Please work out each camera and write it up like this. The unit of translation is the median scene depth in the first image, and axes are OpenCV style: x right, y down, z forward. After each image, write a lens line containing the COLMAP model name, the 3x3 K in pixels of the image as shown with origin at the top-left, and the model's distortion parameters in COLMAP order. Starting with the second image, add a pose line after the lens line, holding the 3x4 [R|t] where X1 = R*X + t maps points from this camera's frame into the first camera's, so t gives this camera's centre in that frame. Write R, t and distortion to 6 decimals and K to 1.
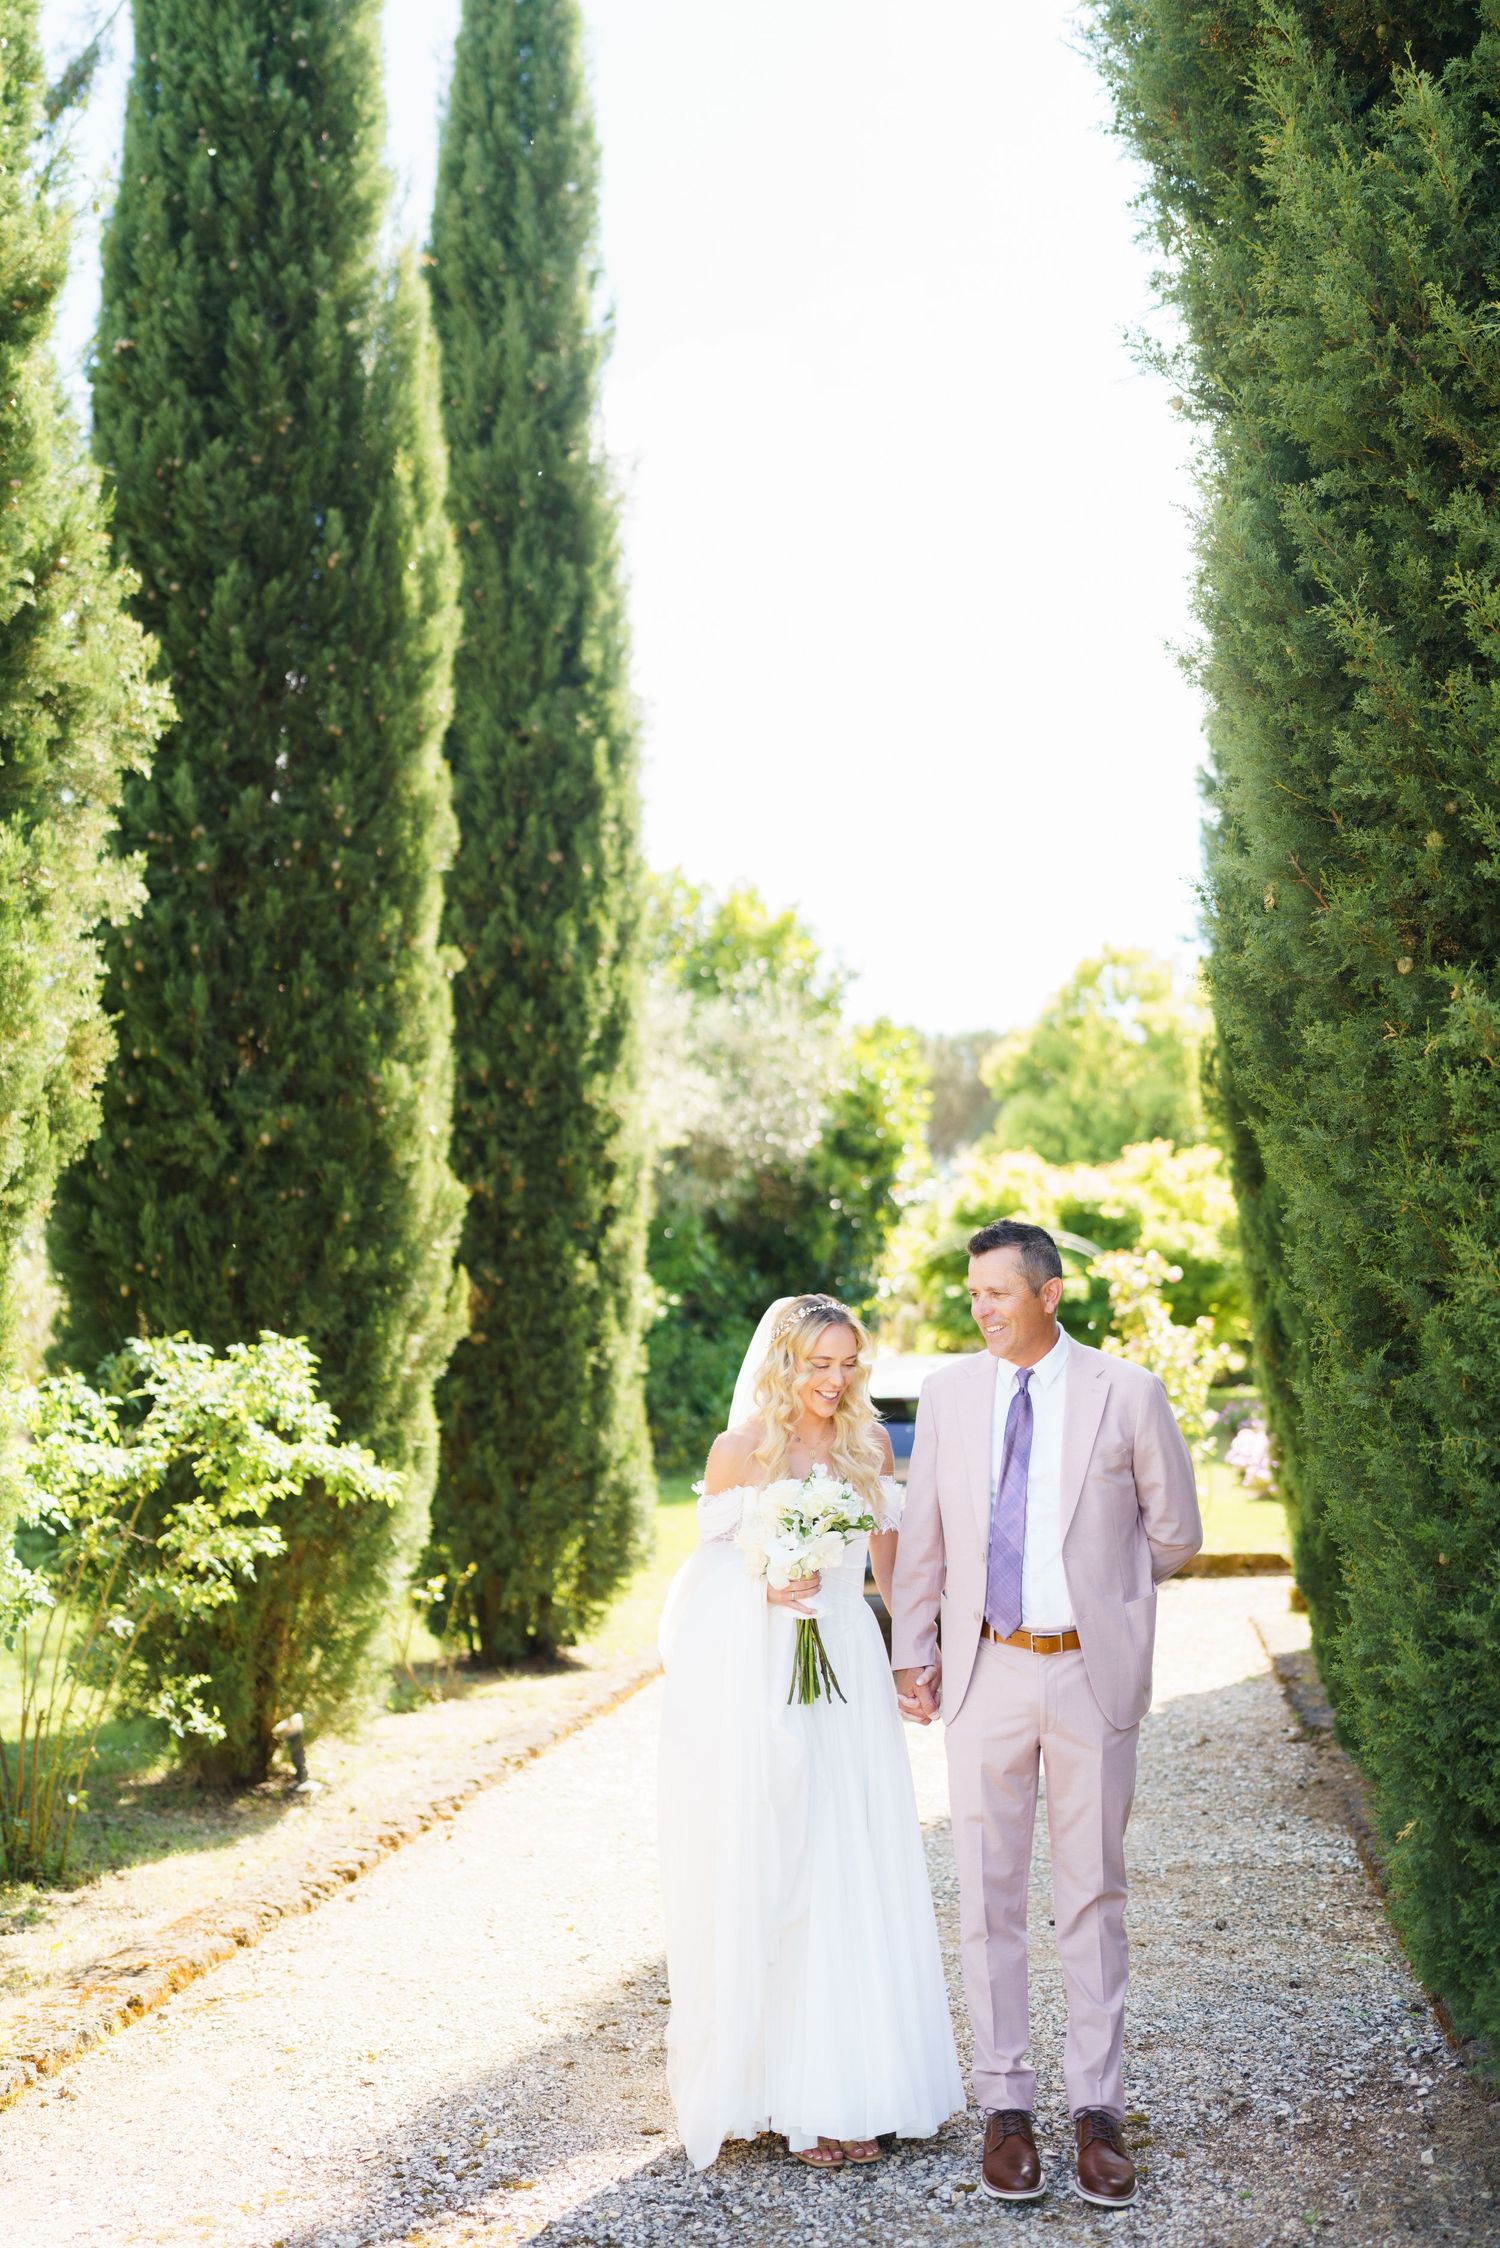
lens RADIAL K [[2488.3, 0, 686.6], [0, 2488.3, 1069.4], [0, 0, 1]] dist [-0.003100, 0.000000]
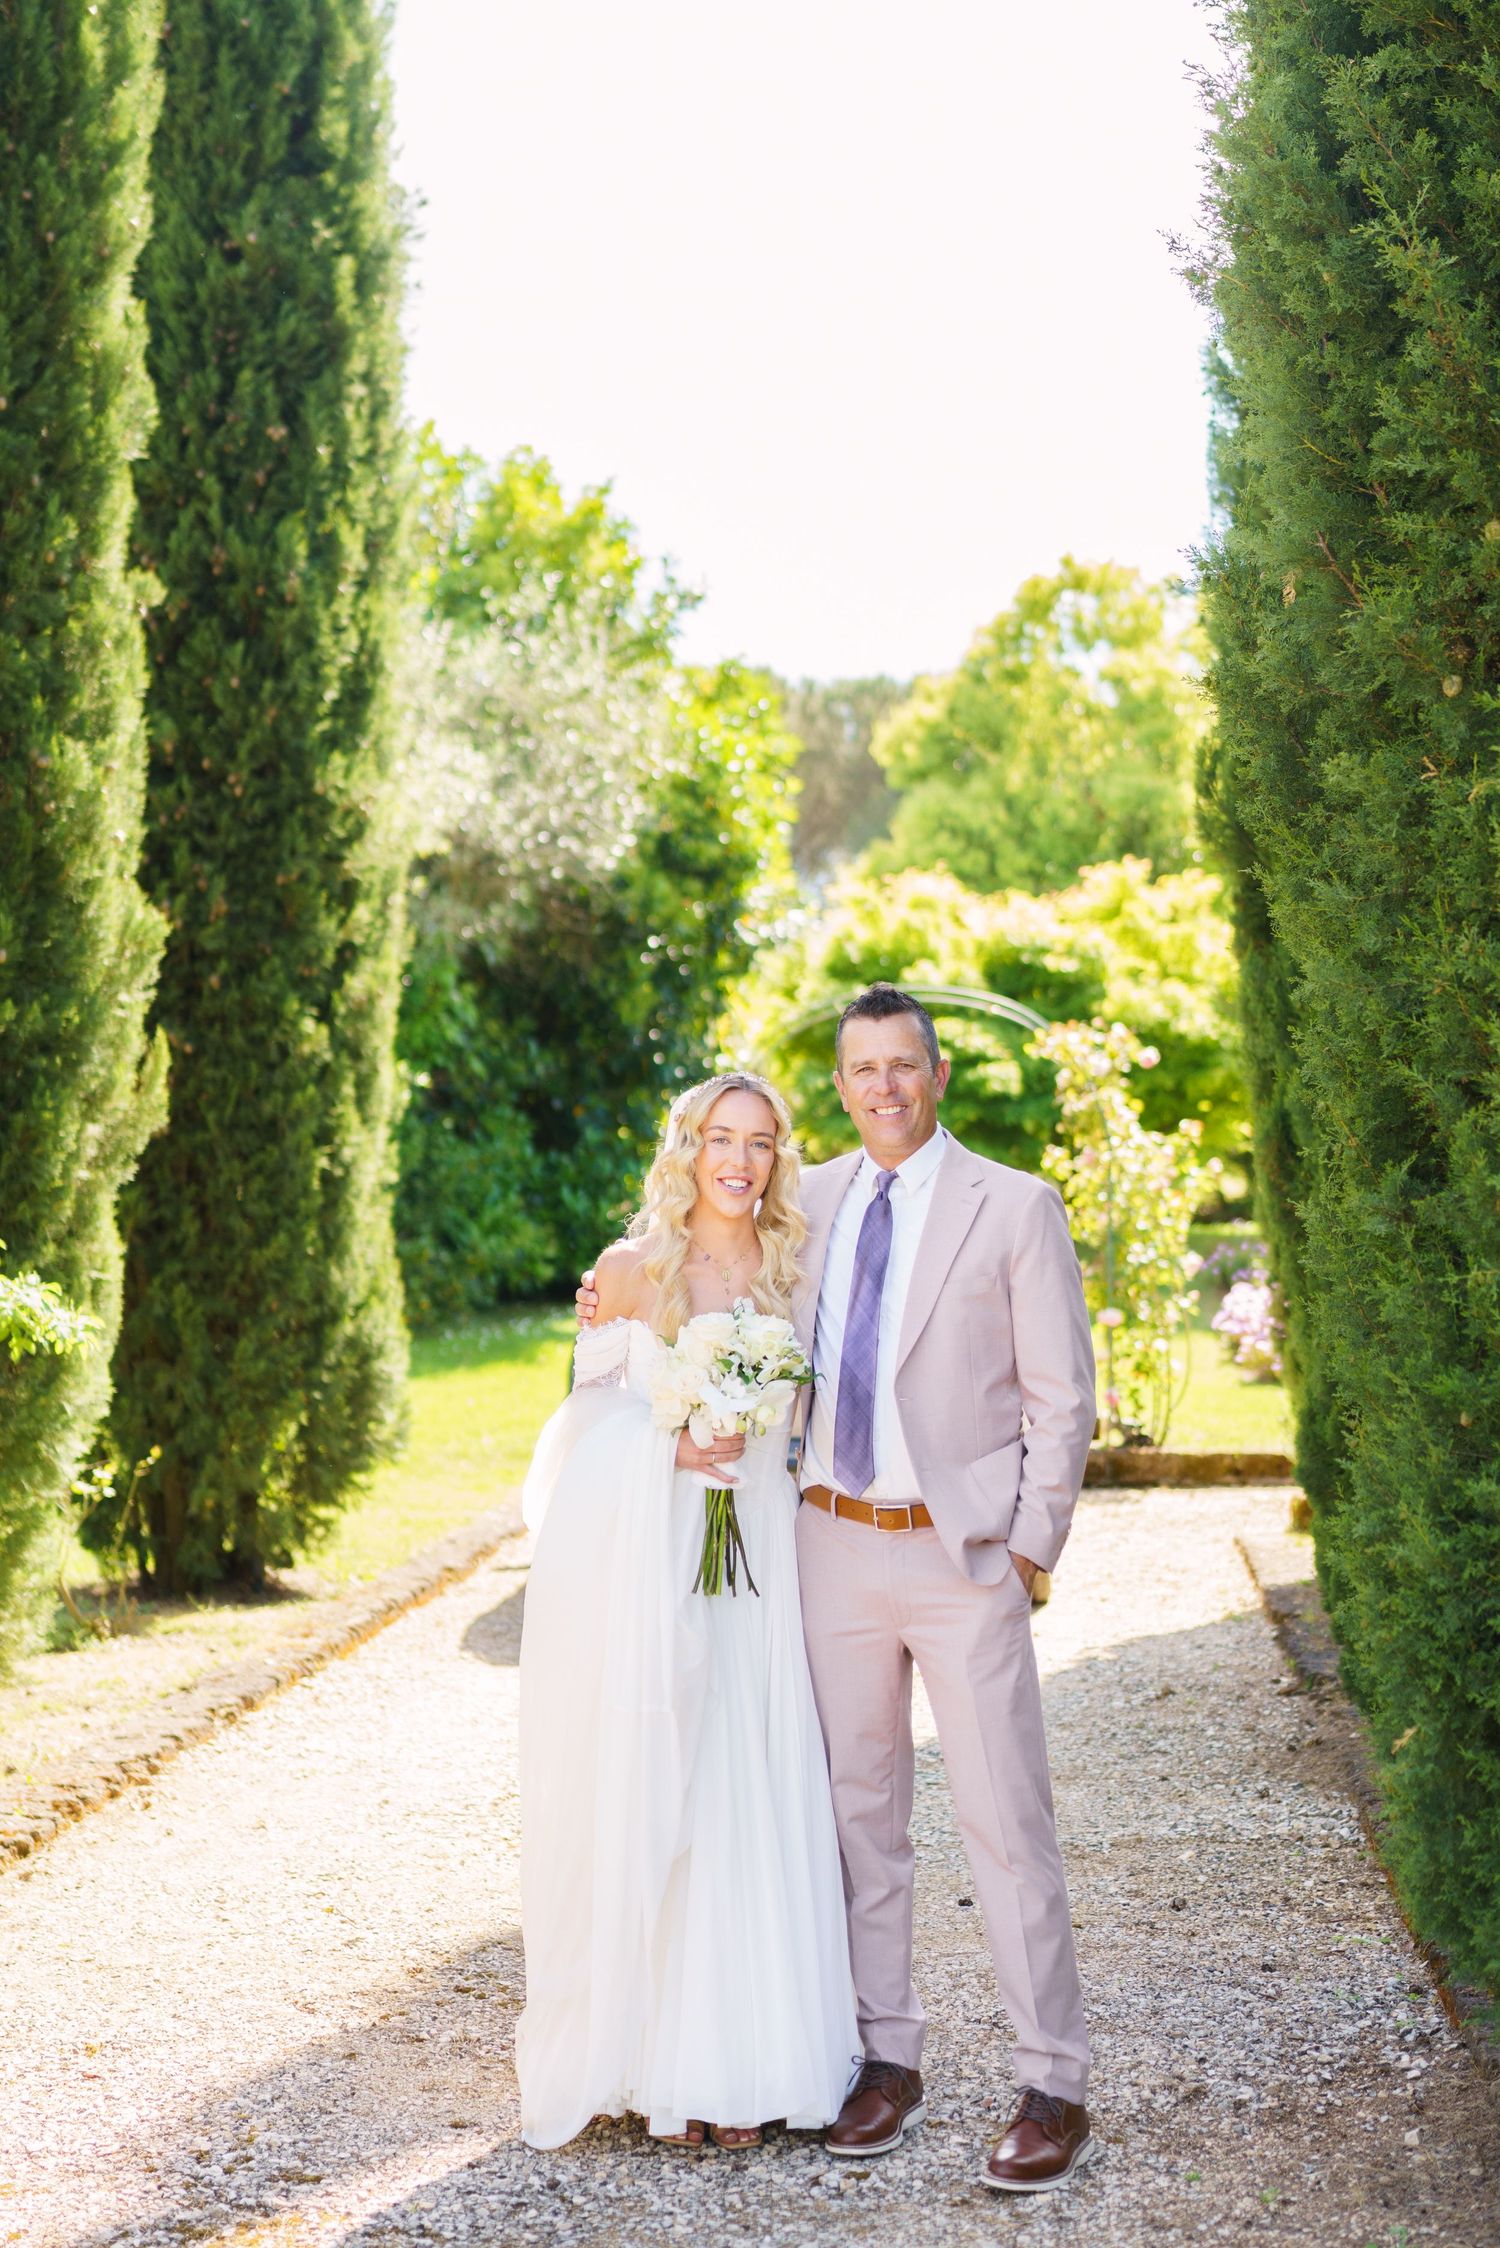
lens RADIAL K [[3825.1, 0, 747.7], [0, 3825.1, 1154.8], [0, 0, 1]] dist [-0.019213, 0.000000]
pose [[0.995901, 0.017119, 0.088812, -0.019496], [-0.026873, 0.993587, 0.109826, -0.009352], [-0.086363, -0.111763, 0.989975, -0.096230]]
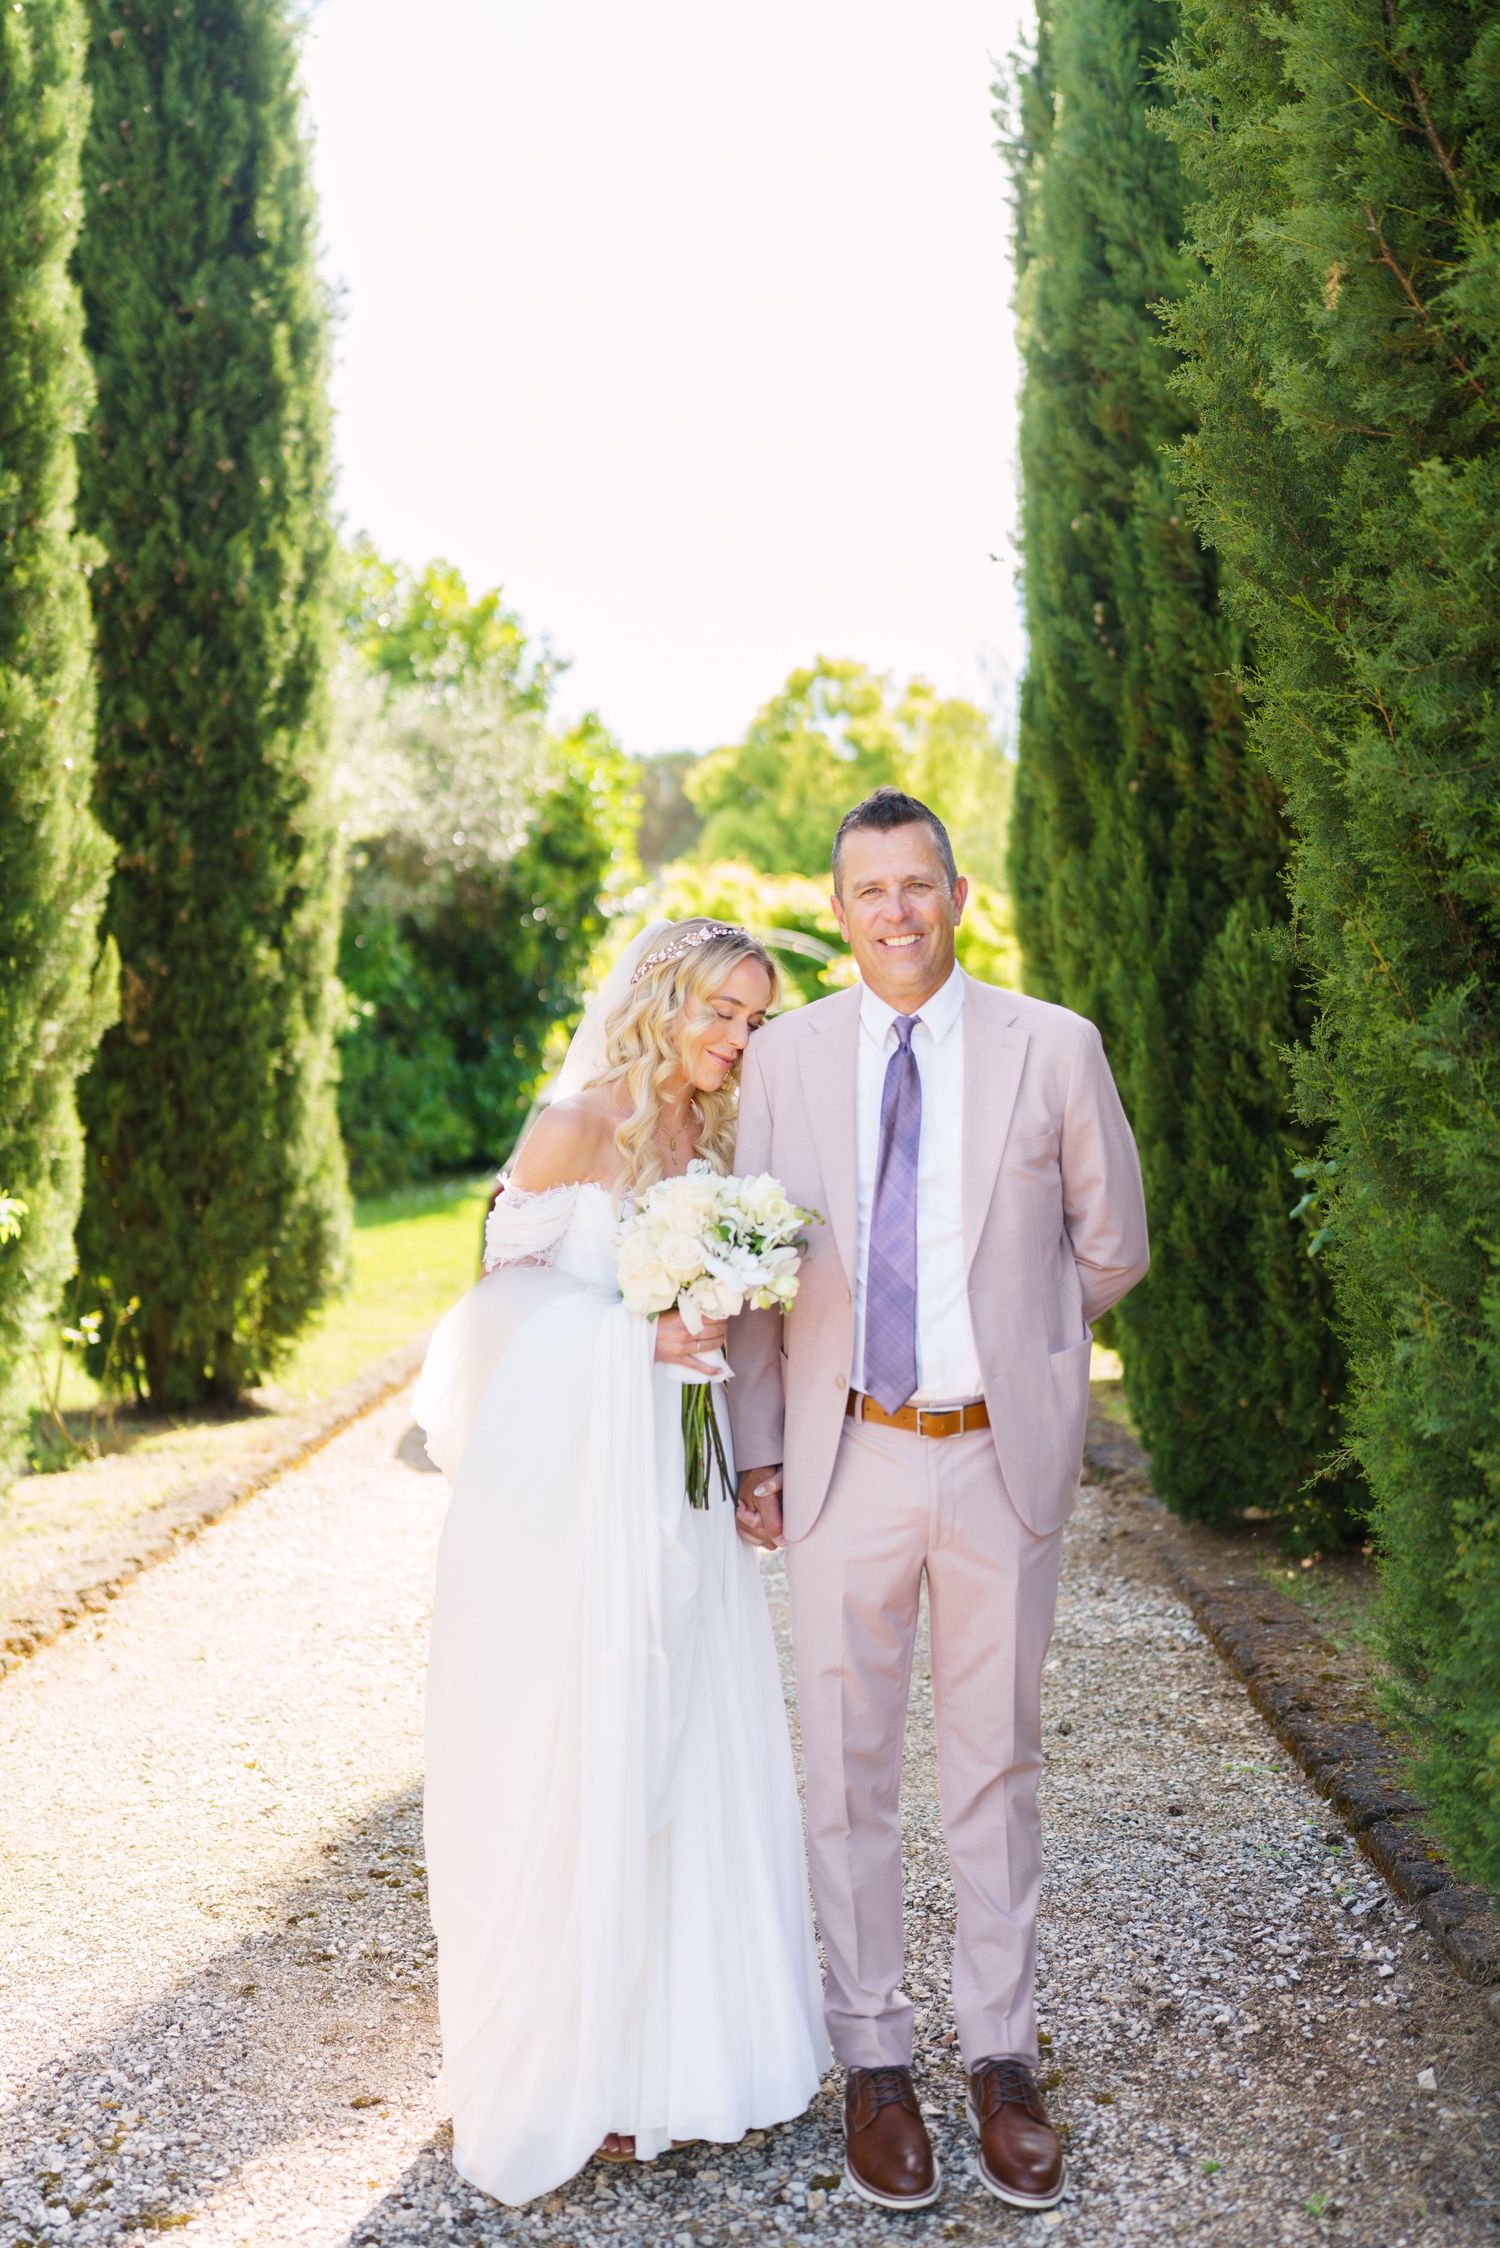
lens RADIAL K [[2488.3, 0, 786.2], [0, 2488.3, 1147.9], [0, 0, 1]] dist [-0.003100, 0.000000]
pose [[0.986703, -0.003242, 0.162500, -0.005369], [-0.019516, 0.990205, 0.138252, 0.031517], [-0.161357, -0.139585, 0.976975, 0.172903]]
